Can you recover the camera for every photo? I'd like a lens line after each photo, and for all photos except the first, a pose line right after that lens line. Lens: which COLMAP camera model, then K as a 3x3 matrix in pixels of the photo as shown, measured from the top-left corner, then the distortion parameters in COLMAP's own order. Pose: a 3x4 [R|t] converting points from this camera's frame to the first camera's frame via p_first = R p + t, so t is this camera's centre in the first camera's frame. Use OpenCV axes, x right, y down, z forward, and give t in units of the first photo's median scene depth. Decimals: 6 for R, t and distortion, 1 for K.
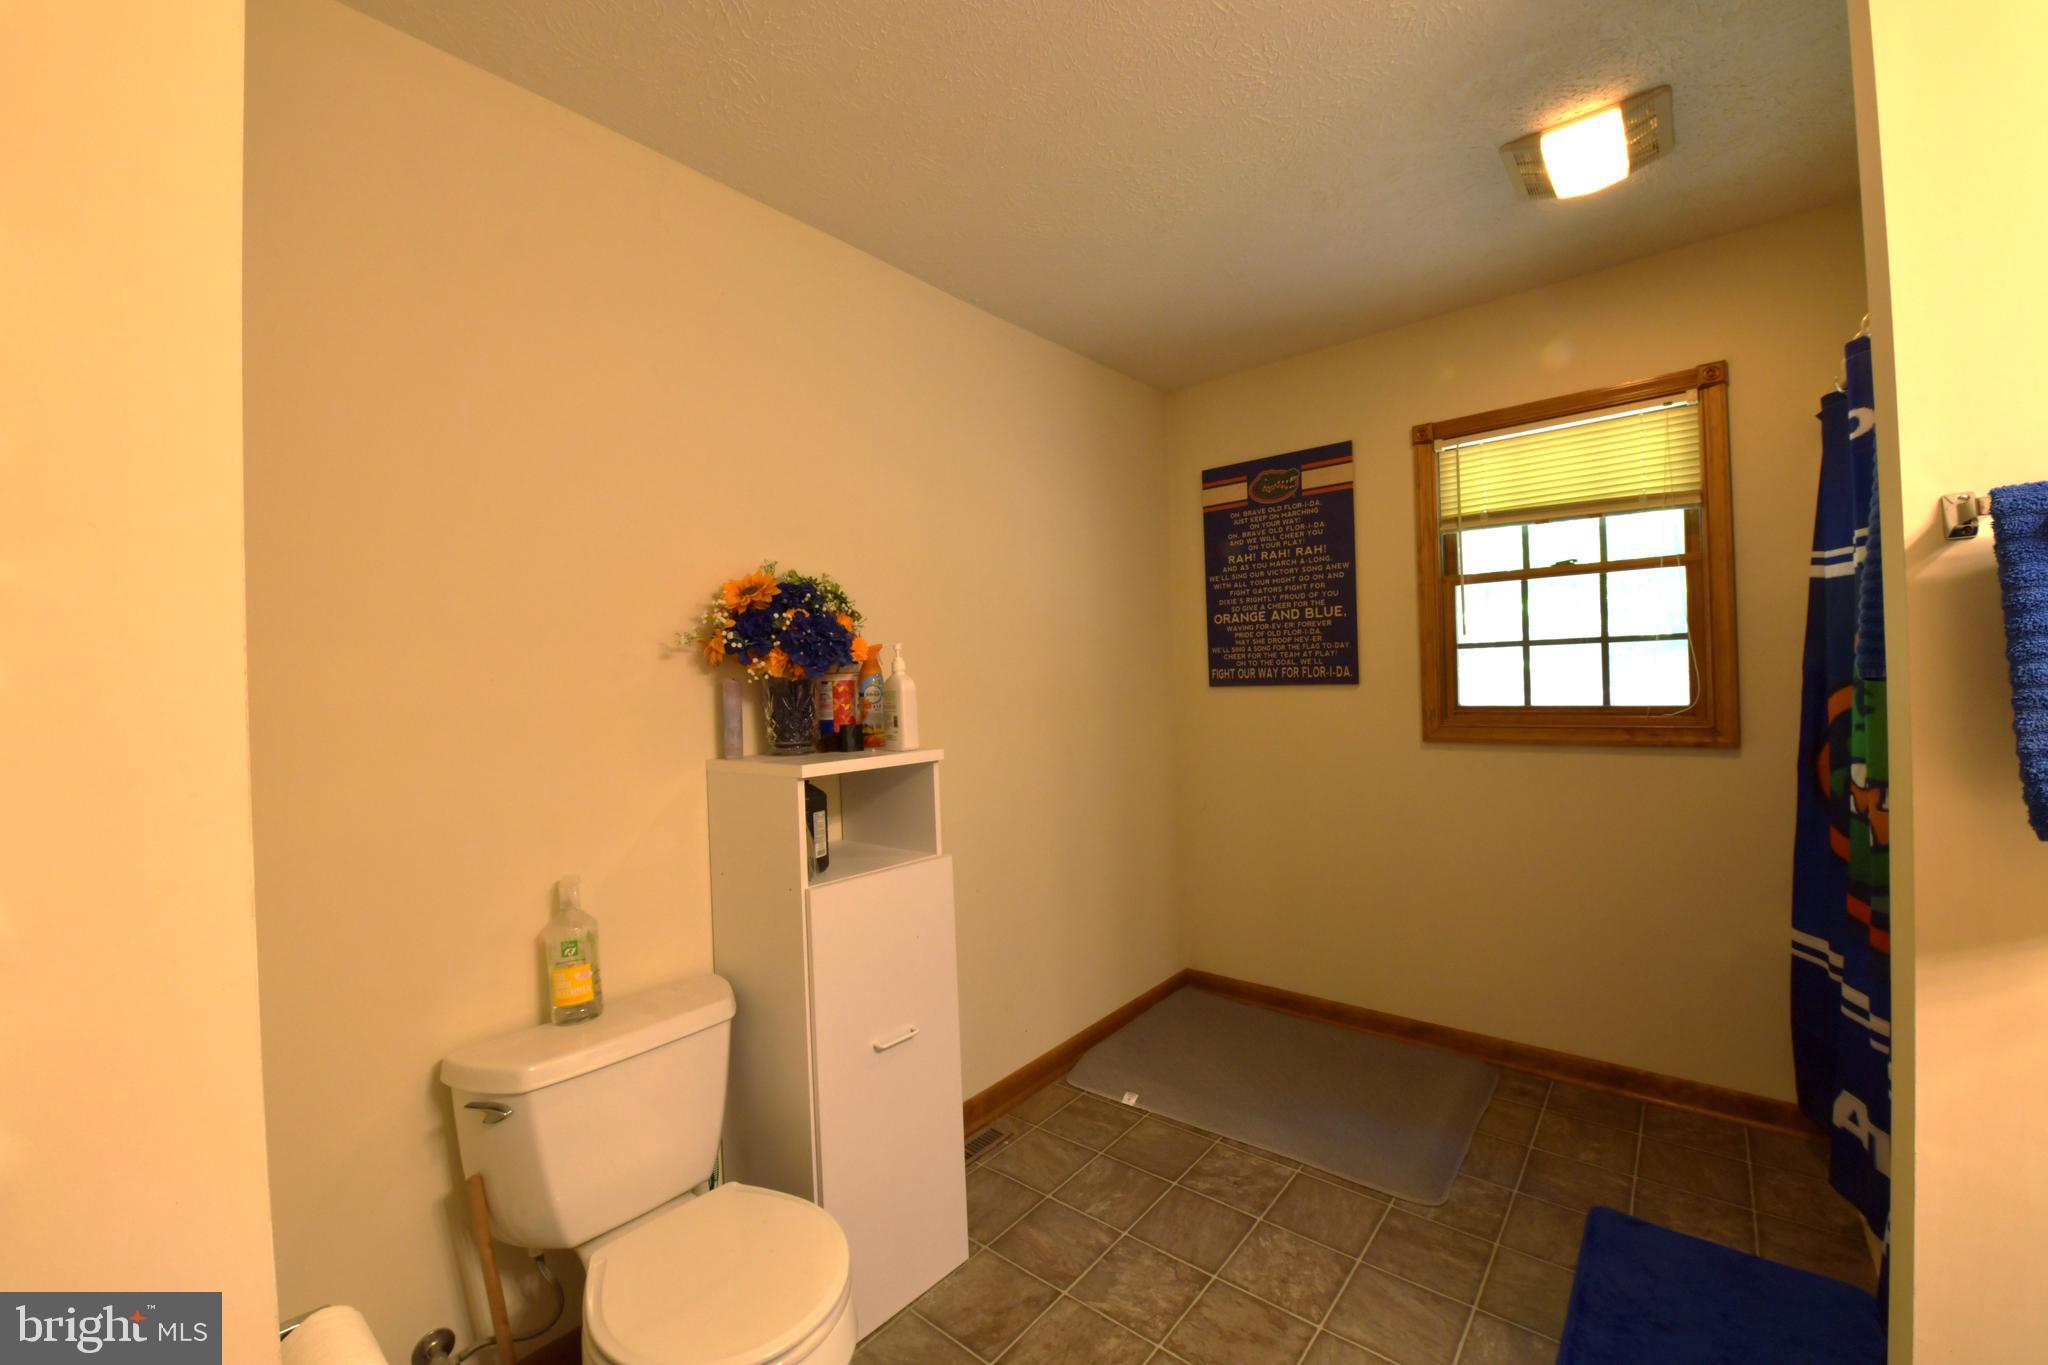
lens RADIAL K [[817.3, 0, 1006.1], [0, 817.3, 681.7], [0, 0, 1]] dist [-0.021016, -0.000612]
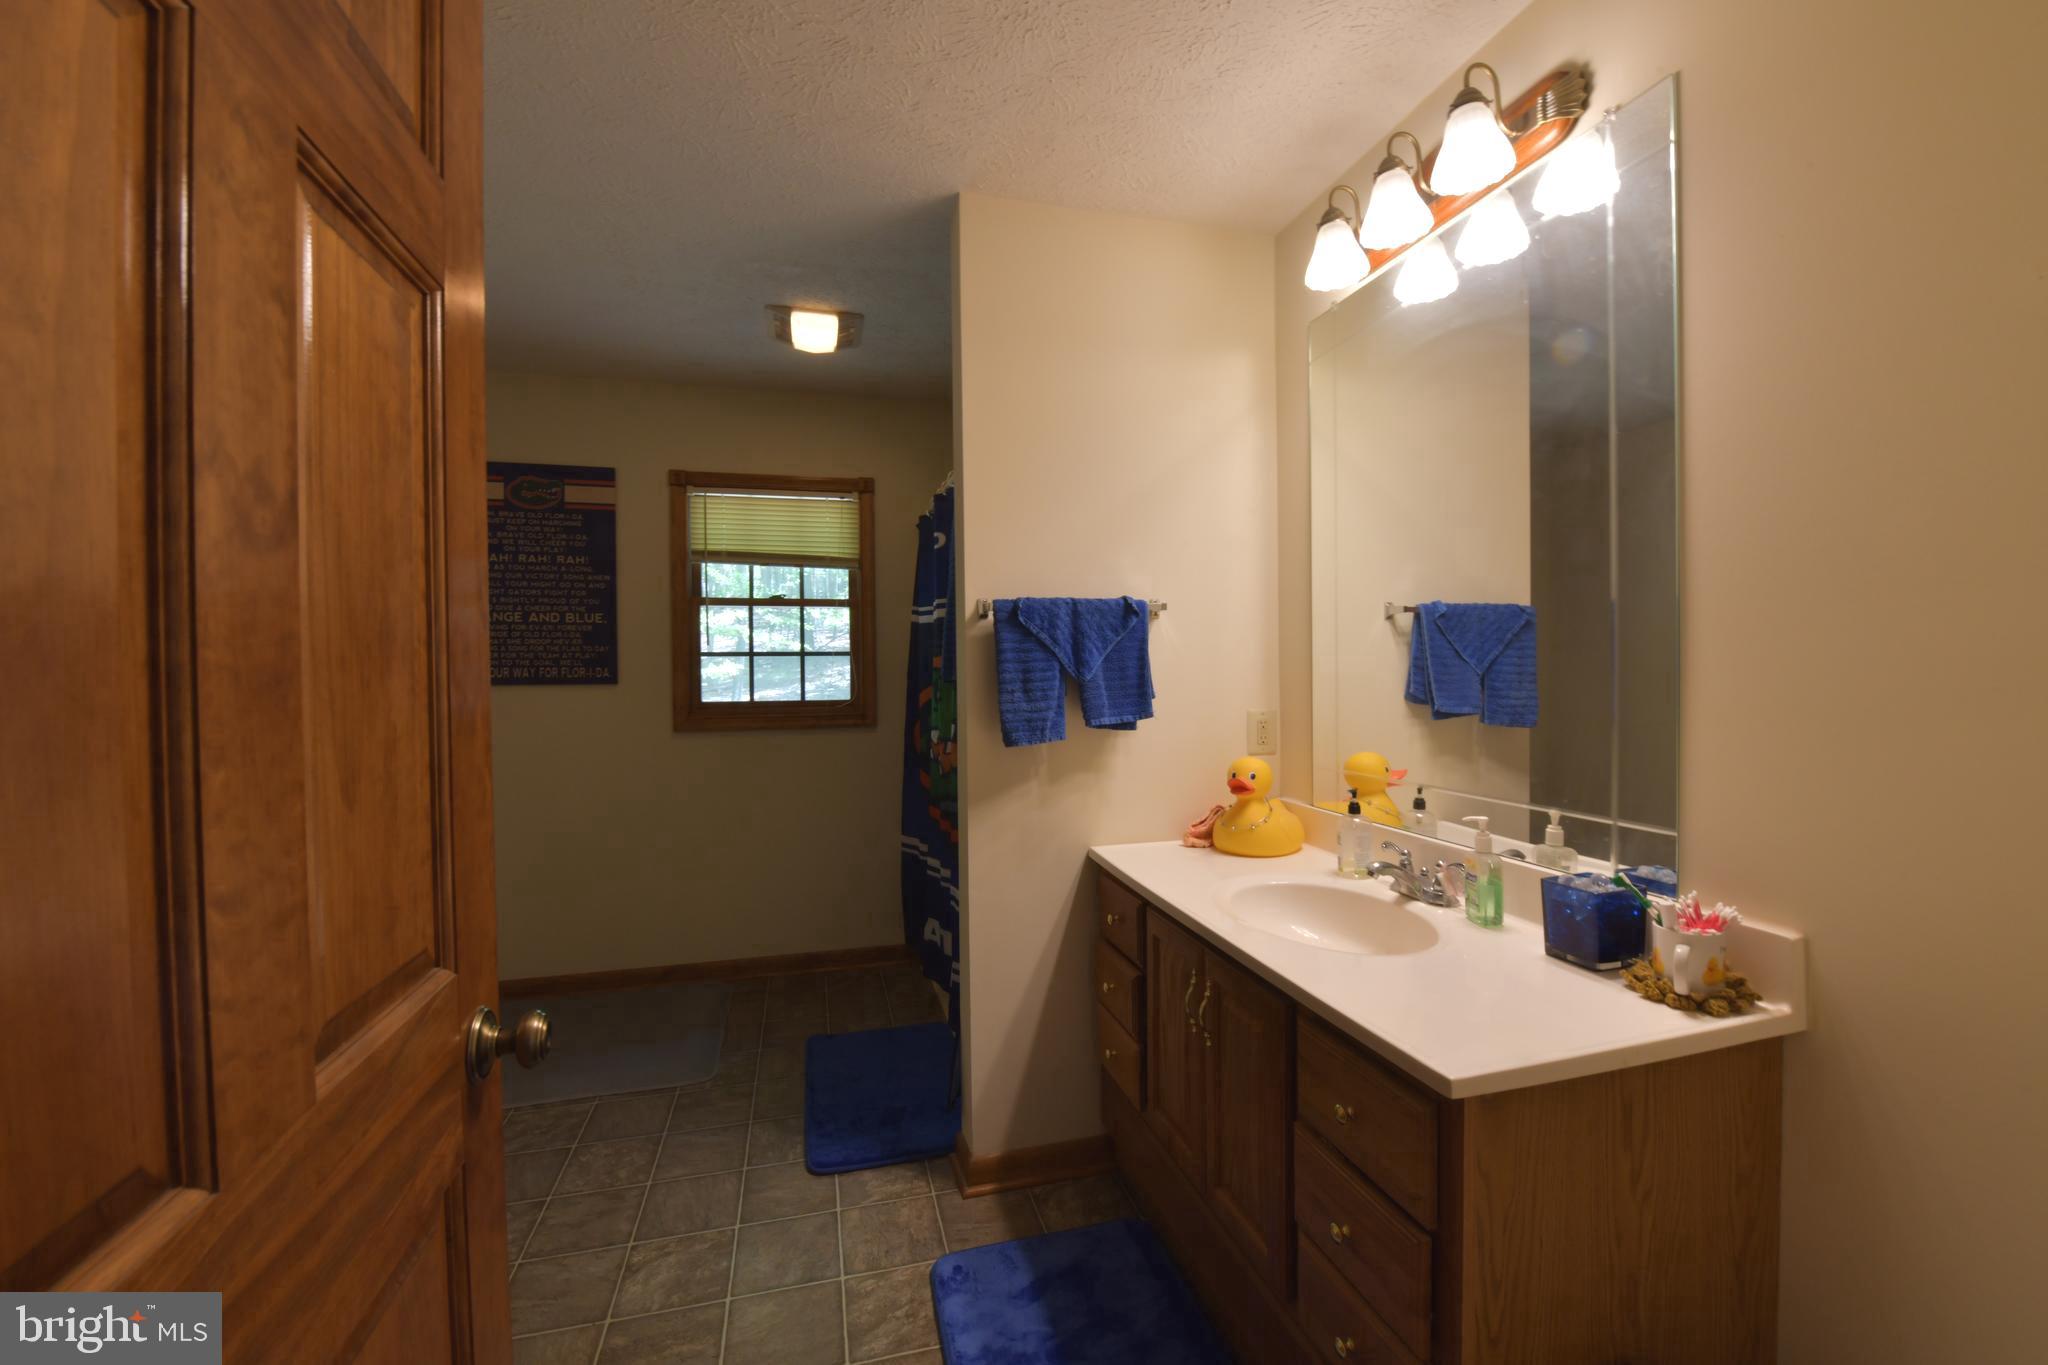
lens RADIAL K [[820.7, 0, 1050.3], [0, 820.7, 682.4], [0, 0, 1]] dist [-0.011453, -0.000170]
pose [[0.551832, 0.011966, 0.833870, -0.220828], [-0.007165, 0.999928, -0.009608, 0.008942], [-0.833925, -0.000673, 0.551878, -0.157504]]
